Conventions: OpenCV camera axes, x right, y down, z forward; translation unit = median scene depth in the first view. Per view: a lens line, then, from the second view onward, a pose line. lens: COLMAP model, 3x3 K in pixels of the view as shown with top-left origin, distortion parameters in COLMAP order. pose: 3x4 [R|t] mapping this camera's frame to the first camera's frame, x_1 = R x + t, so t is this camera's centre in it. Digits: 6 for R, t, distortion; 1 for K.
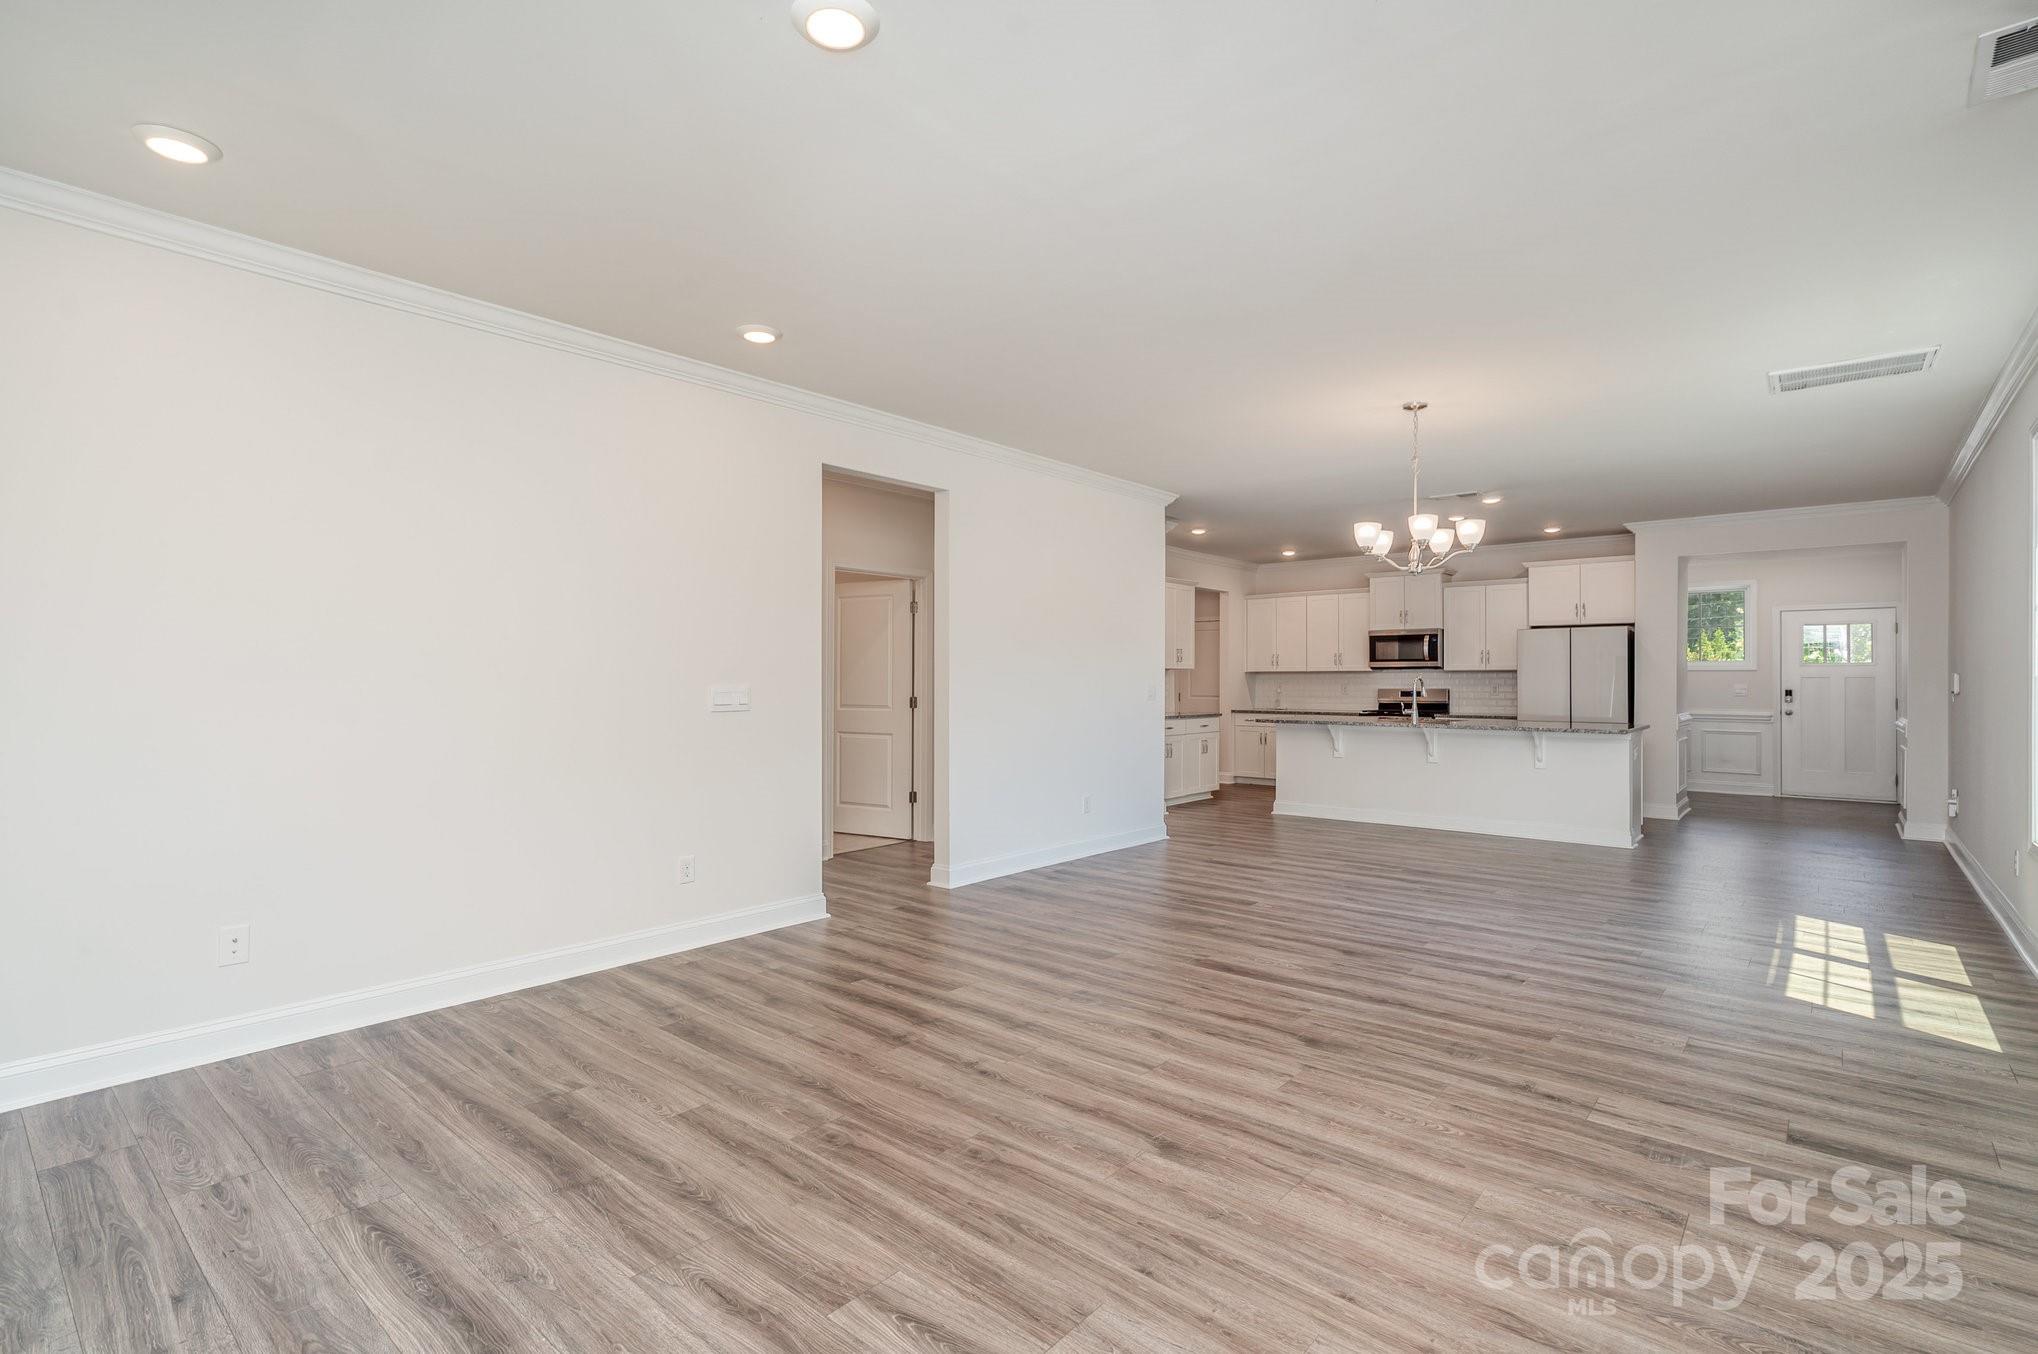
lens RADIAL K [[971.7, 0, 938.5], [0, 971.7, 676.3], [0, 0, 1]] dist [0.001990, -0.001303]
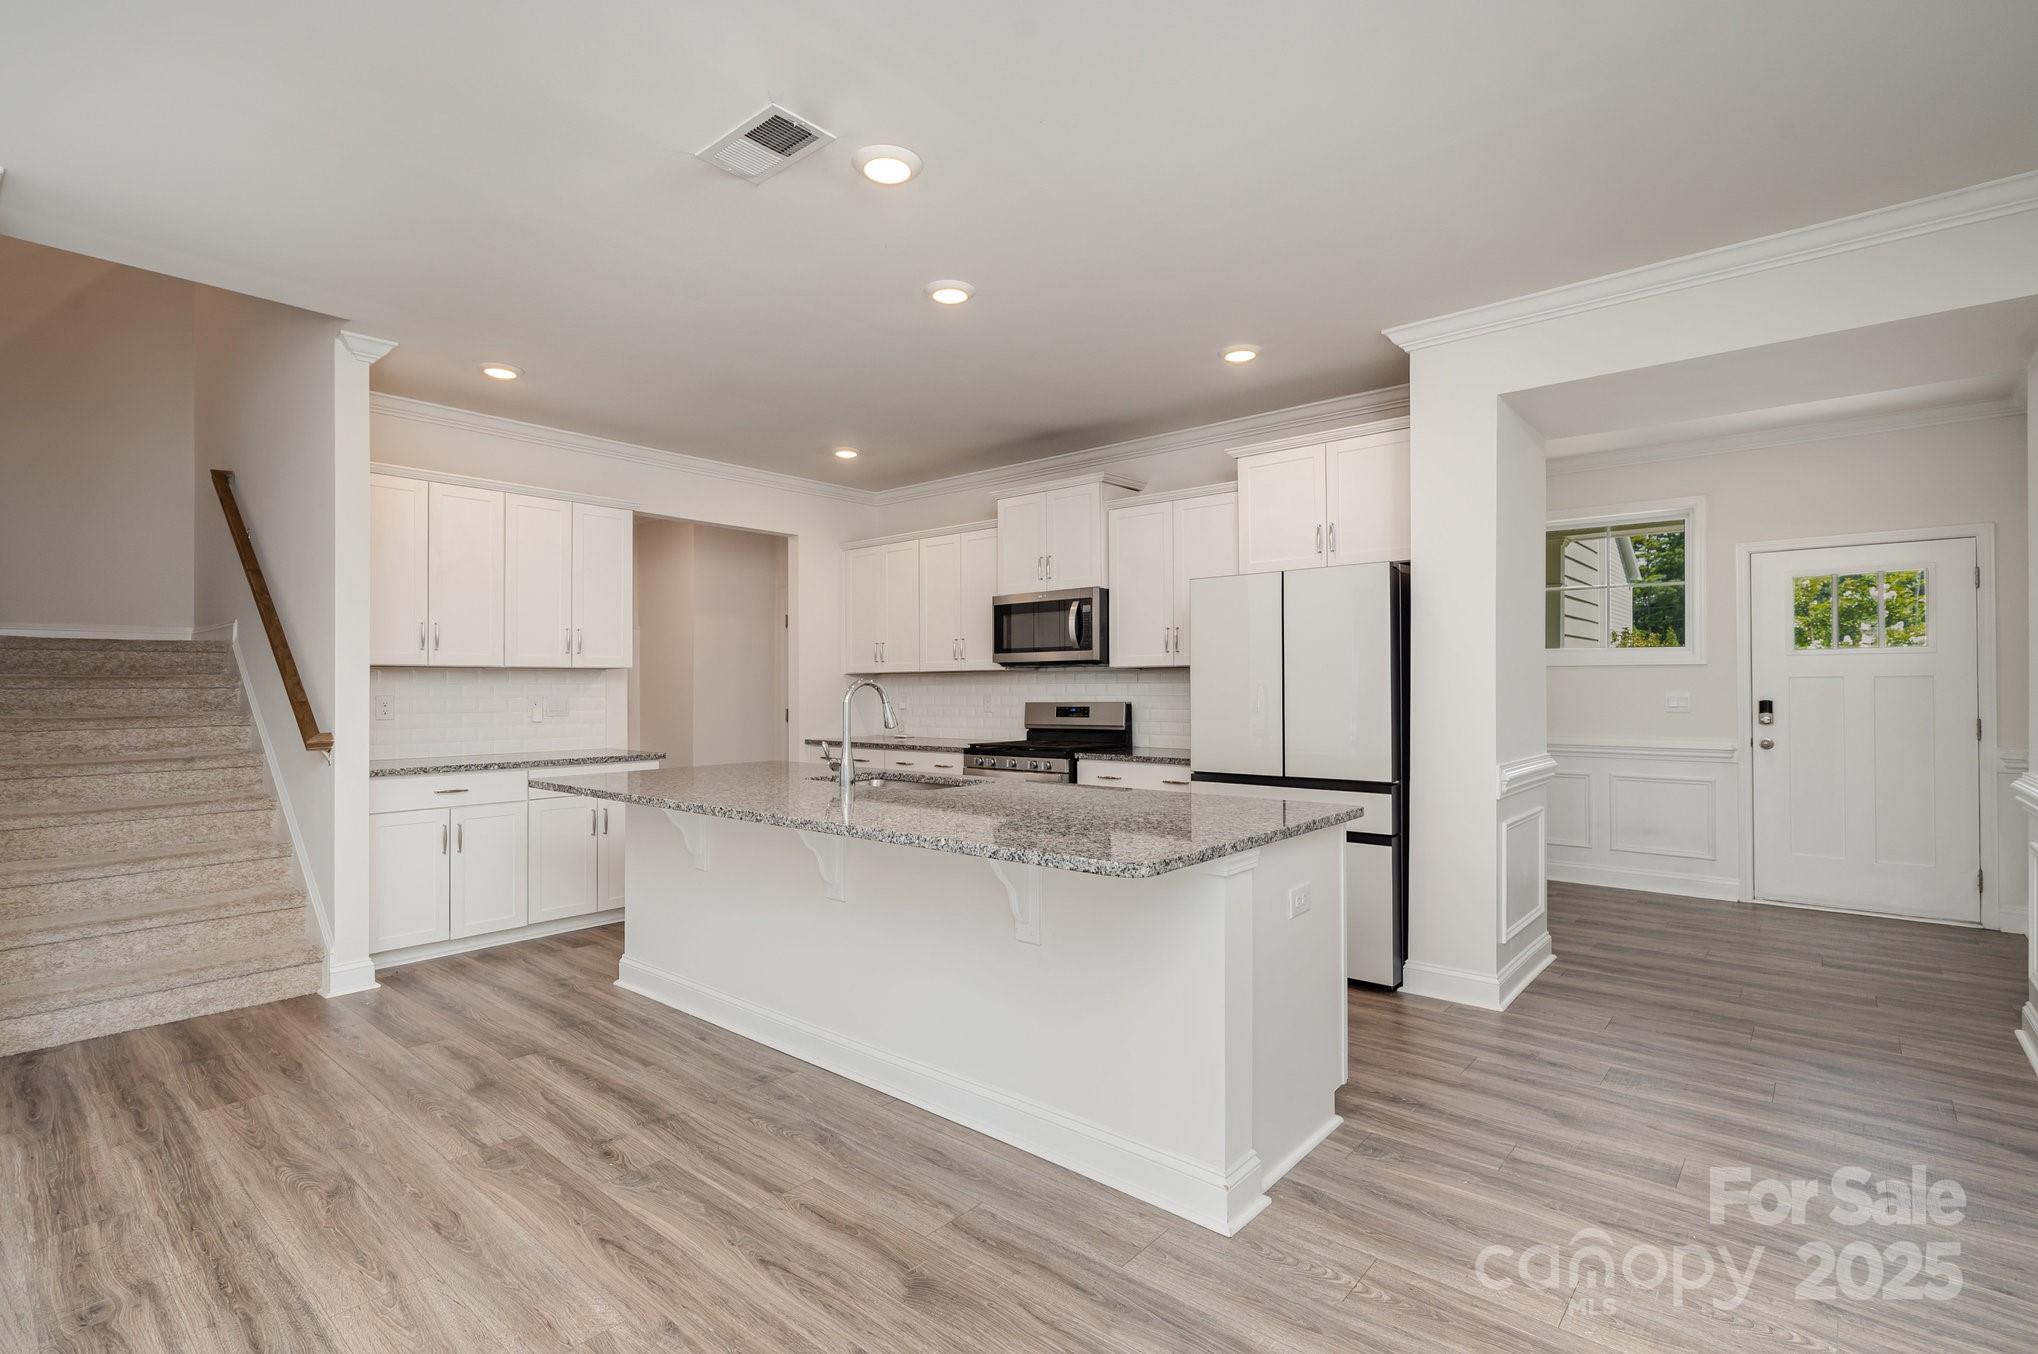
lens RADIAL K [[903.0, 0, 1001.5], [0, 903.0, 678.6], [0, 0, 1]] dist [0.002313, 0.000666]
pose [[0.999985, -0.005350, 0.001136, 0.881006], [0.005356, 0.999969, -0.005741, 0.004868], [-0.001105, 0.005747, 0.999983, 0.978127]]
